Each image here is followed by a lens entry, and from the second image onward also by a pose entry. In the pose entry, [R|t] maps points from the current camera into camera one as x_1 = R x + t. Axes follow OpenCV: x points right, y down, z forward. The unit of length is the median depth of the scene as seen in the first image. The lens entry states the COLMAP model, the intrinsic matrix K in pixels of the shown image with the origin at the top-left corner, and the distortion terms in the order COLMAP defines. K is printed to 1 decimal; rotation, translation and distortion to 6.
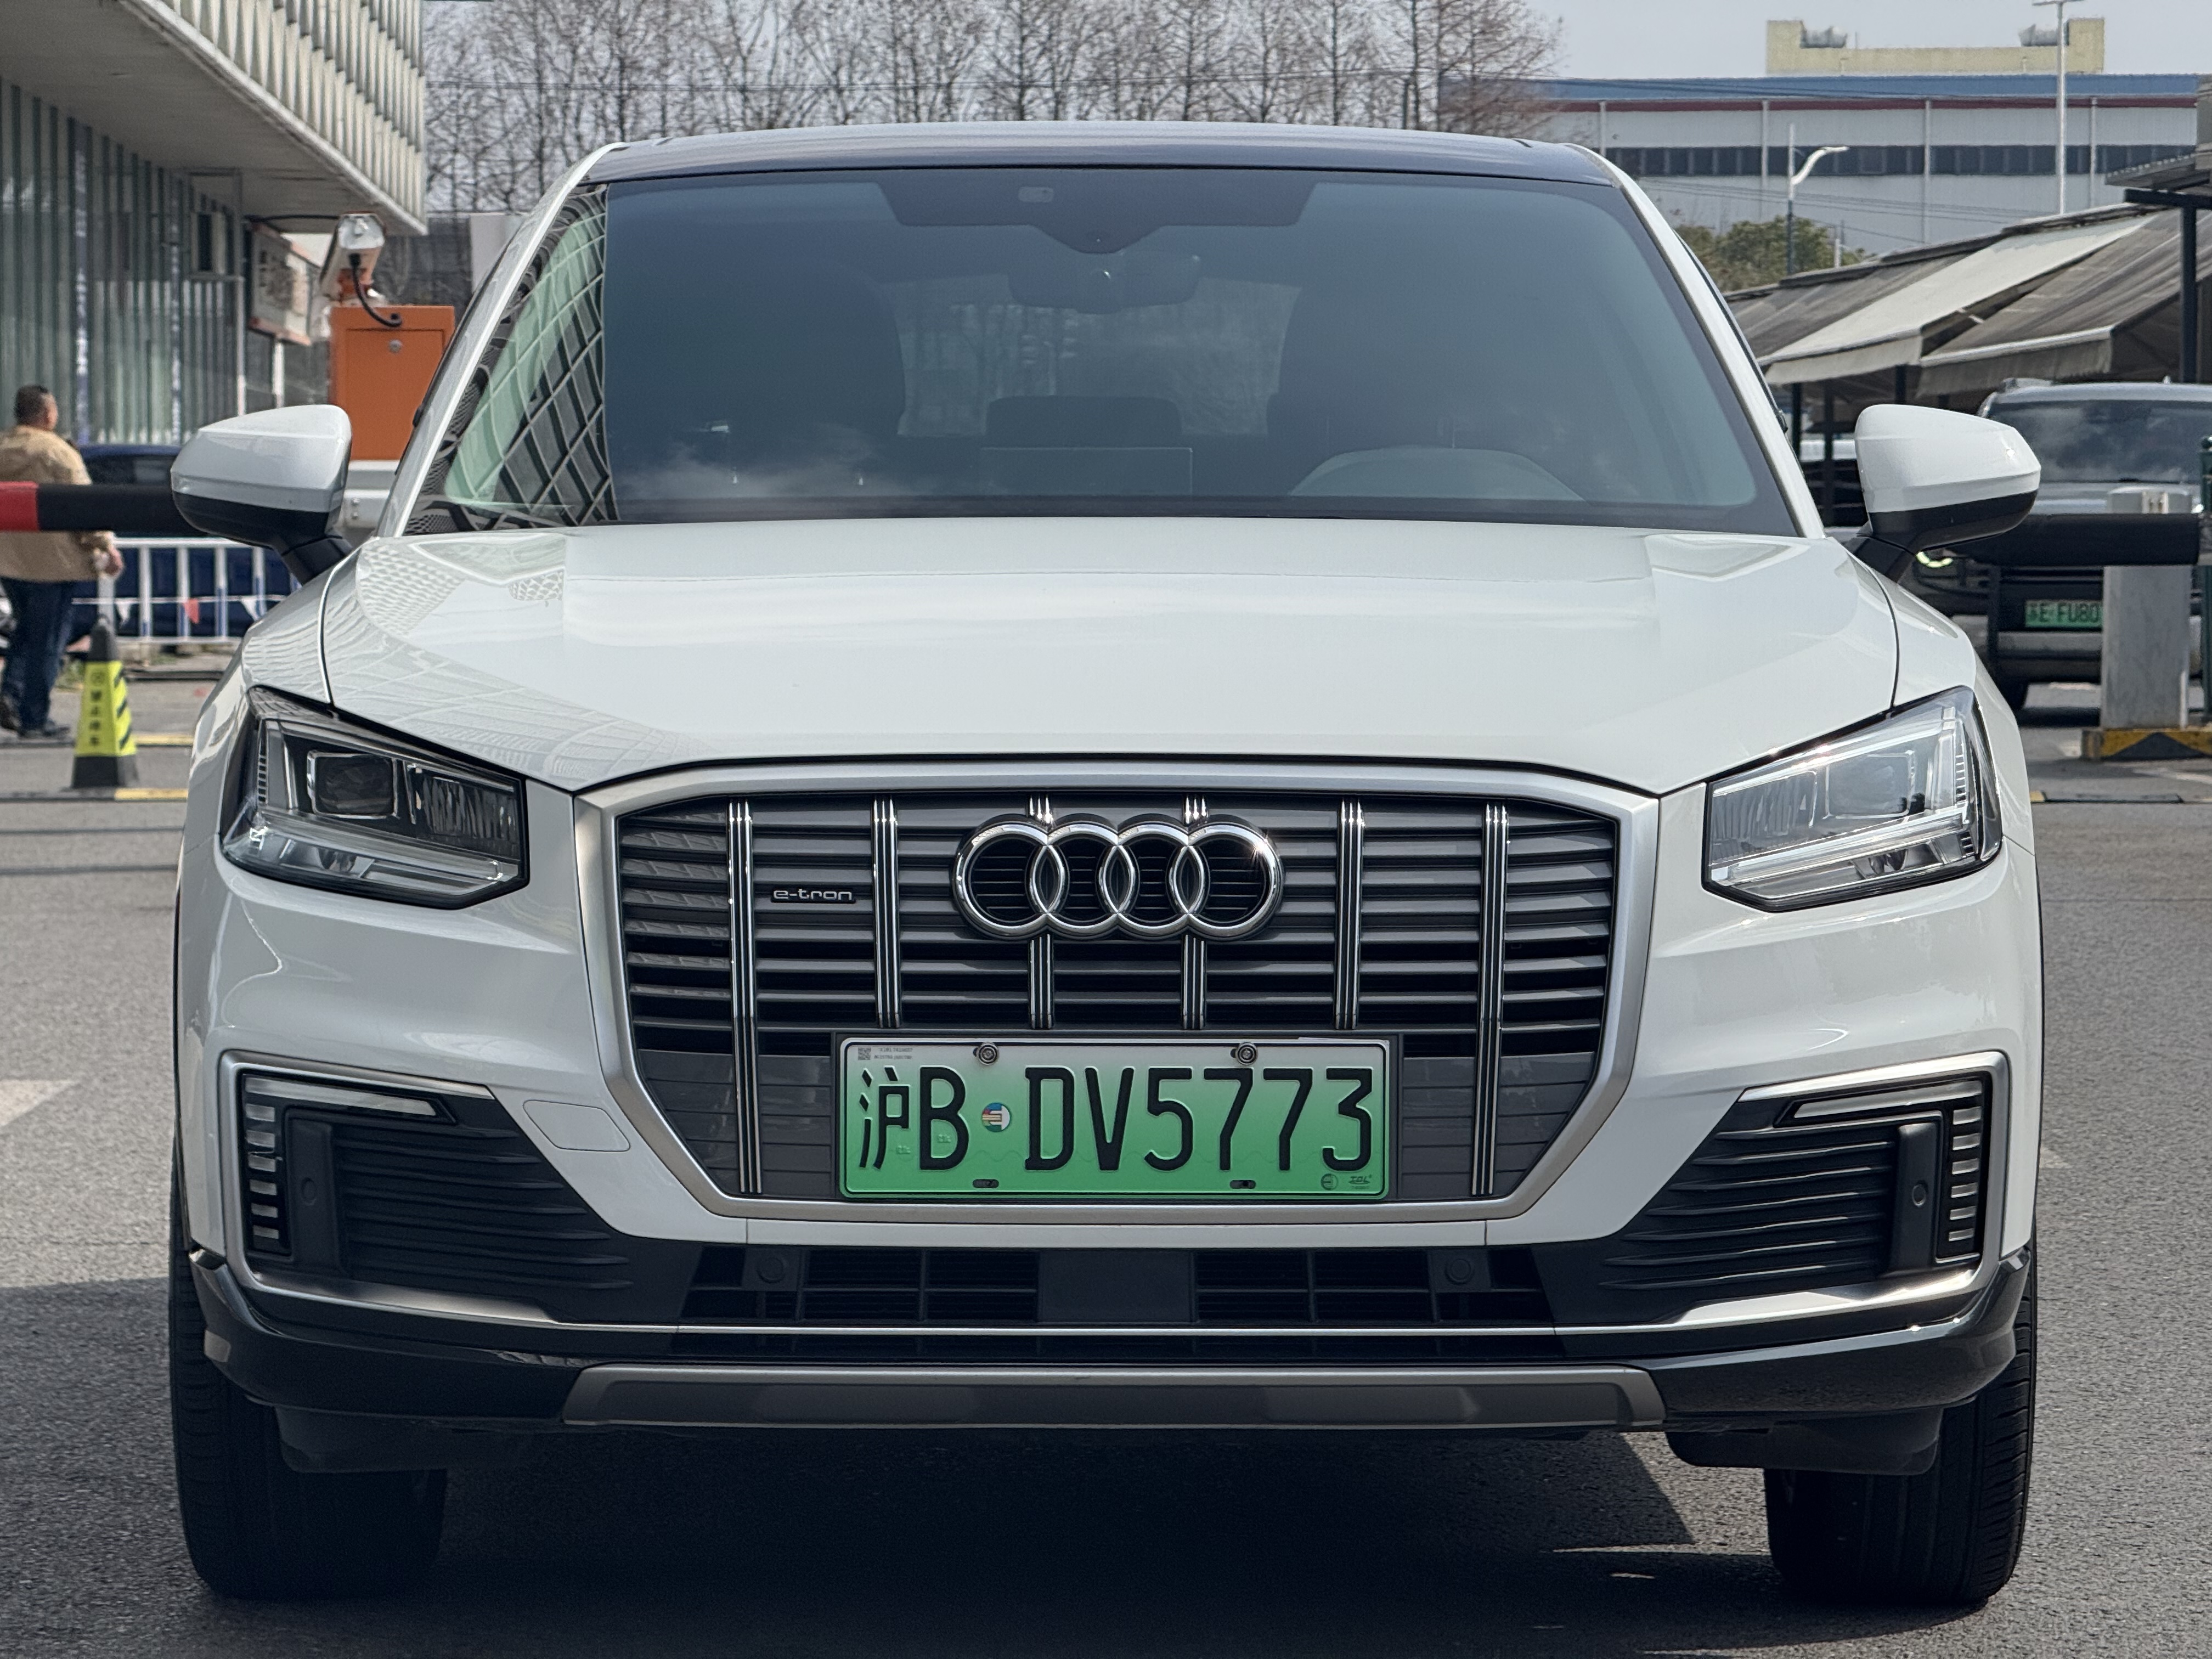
lens RADIAL K [[7702.0, 0, 1111.4], [0, 7702.0, 840.5], [0, 0, 1]] dist [0.385791, 0.000000]
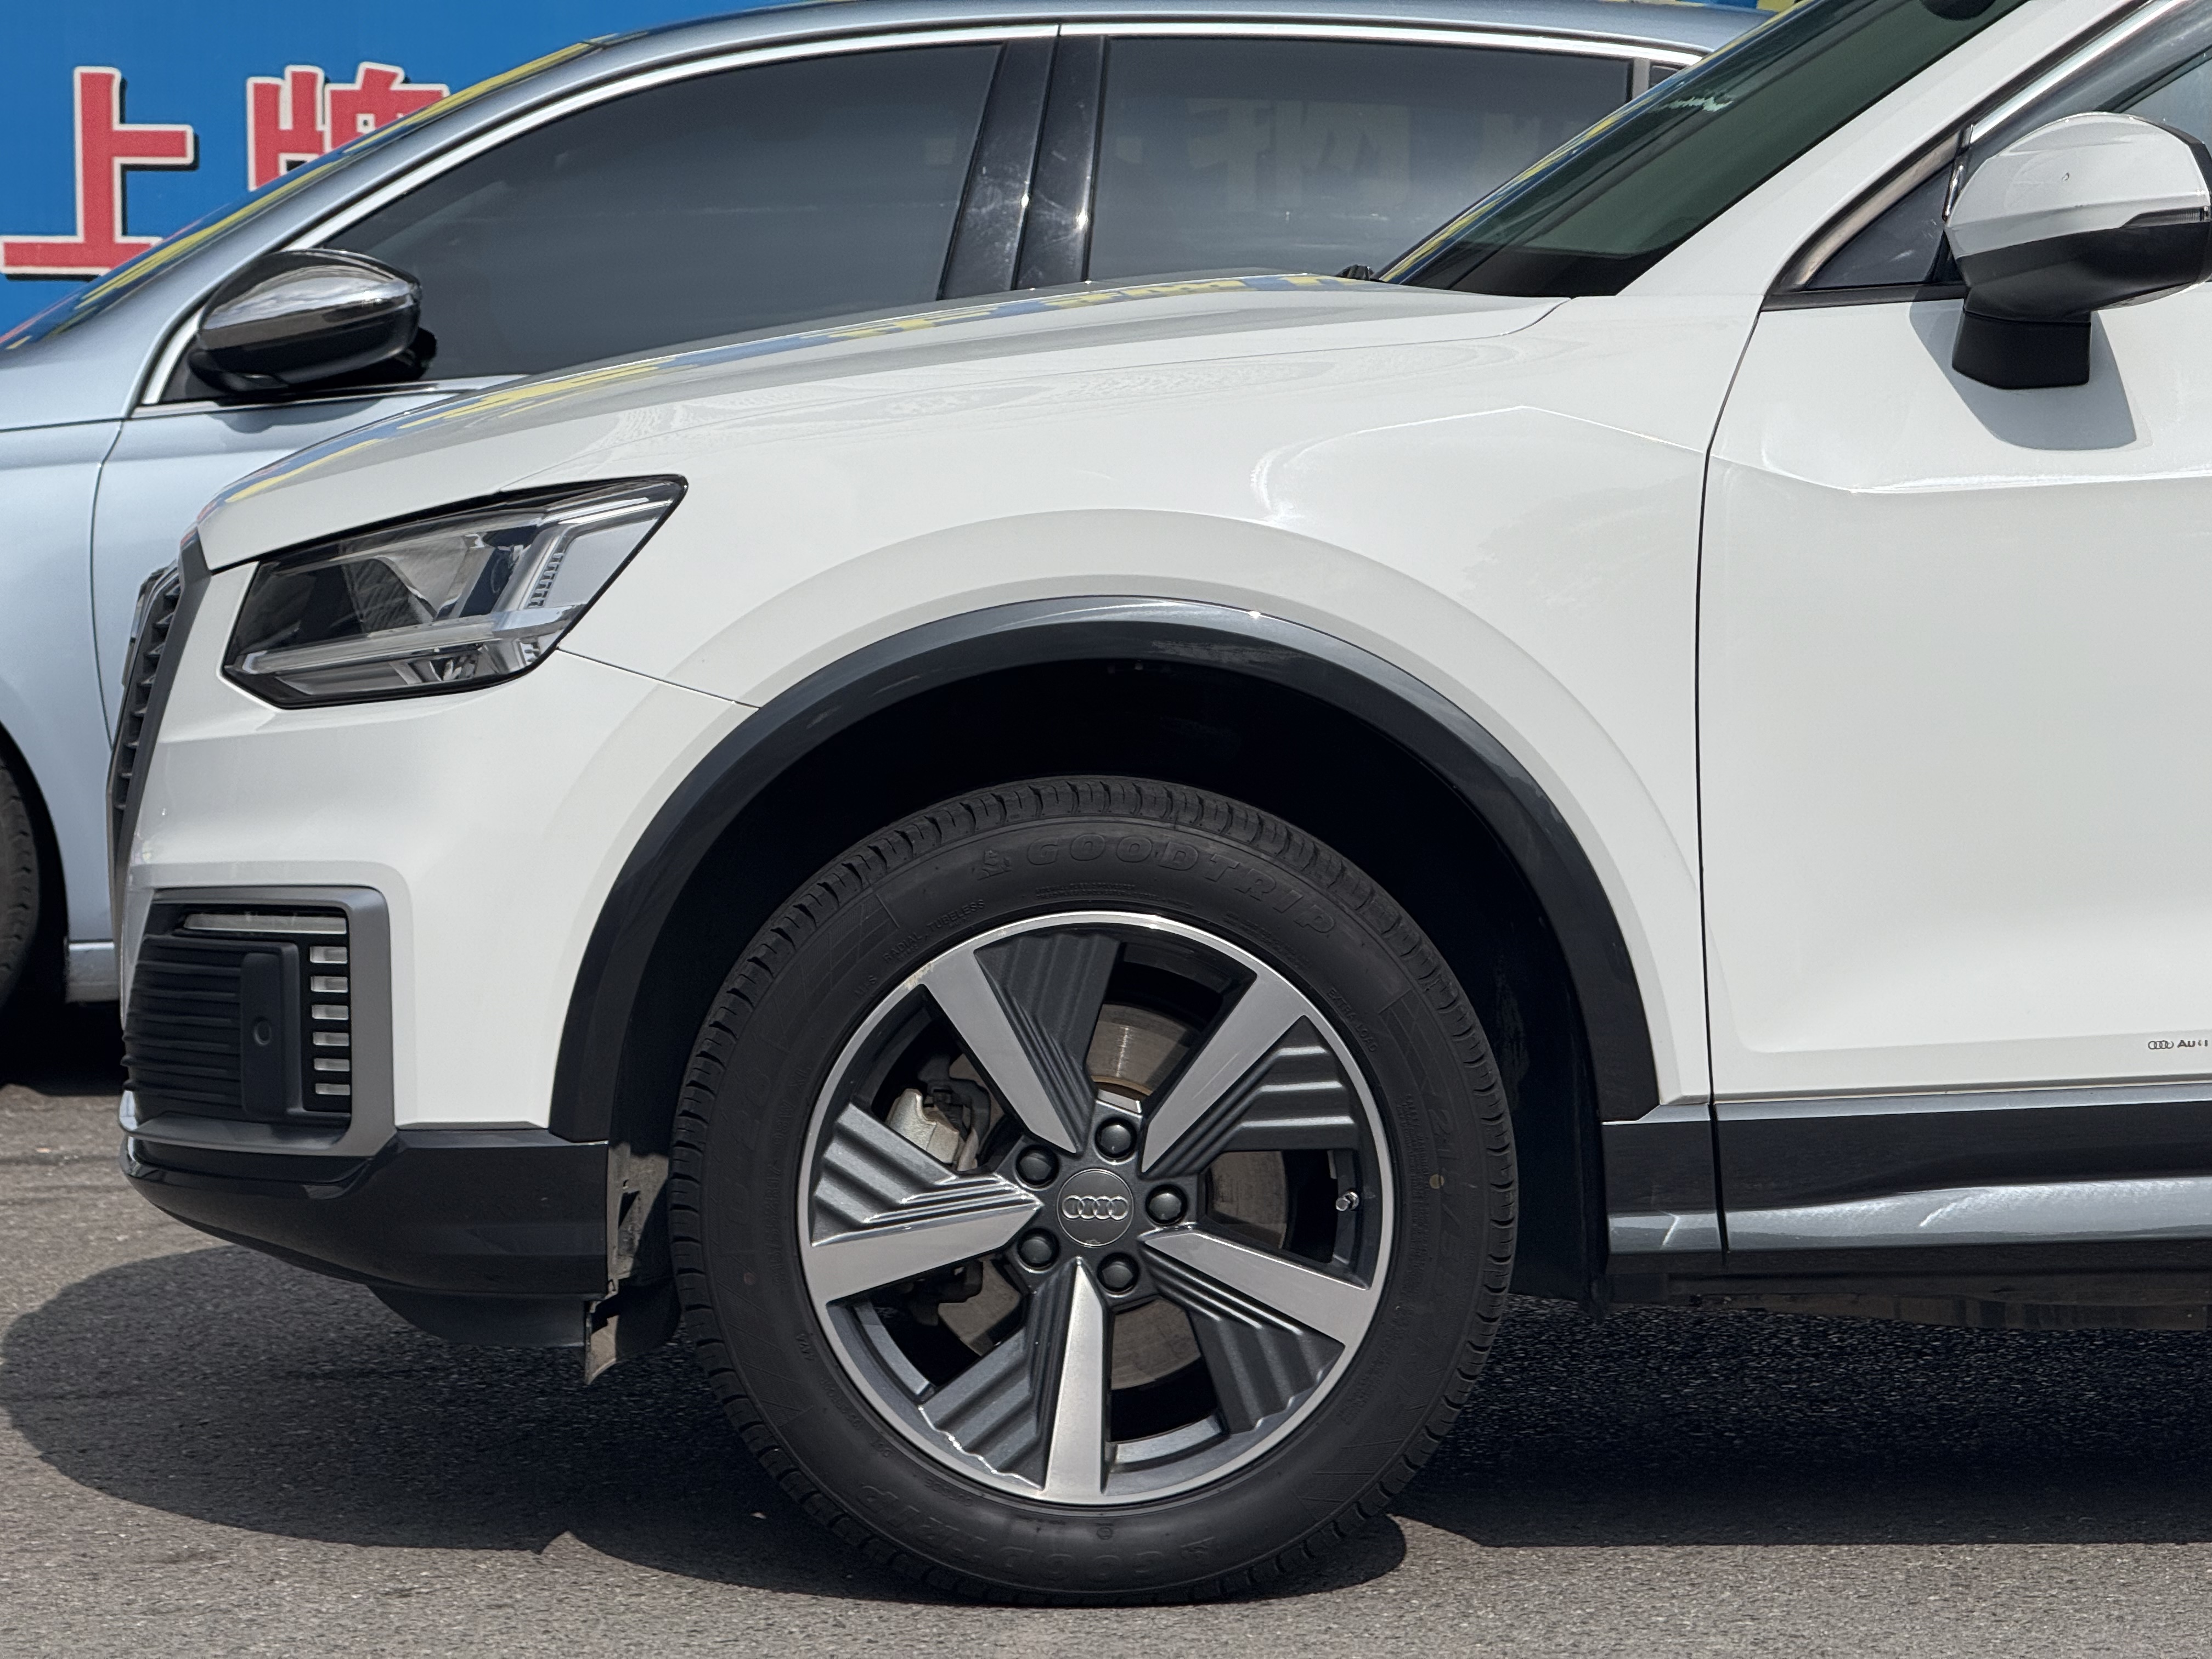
lens RADIAL K [[7702.0, 0, 1100.1], [0, 7702.0, 819.1], [0, 0, 1]] dist [0.385791, 0.000000]
pose [[0.034532, 0.073995, -0.996661, 1.001263], [-0.038408, 0.996617, 0.072661, -0.047778], [0.998665, 0.035771, 0.037258, 1.068603]]
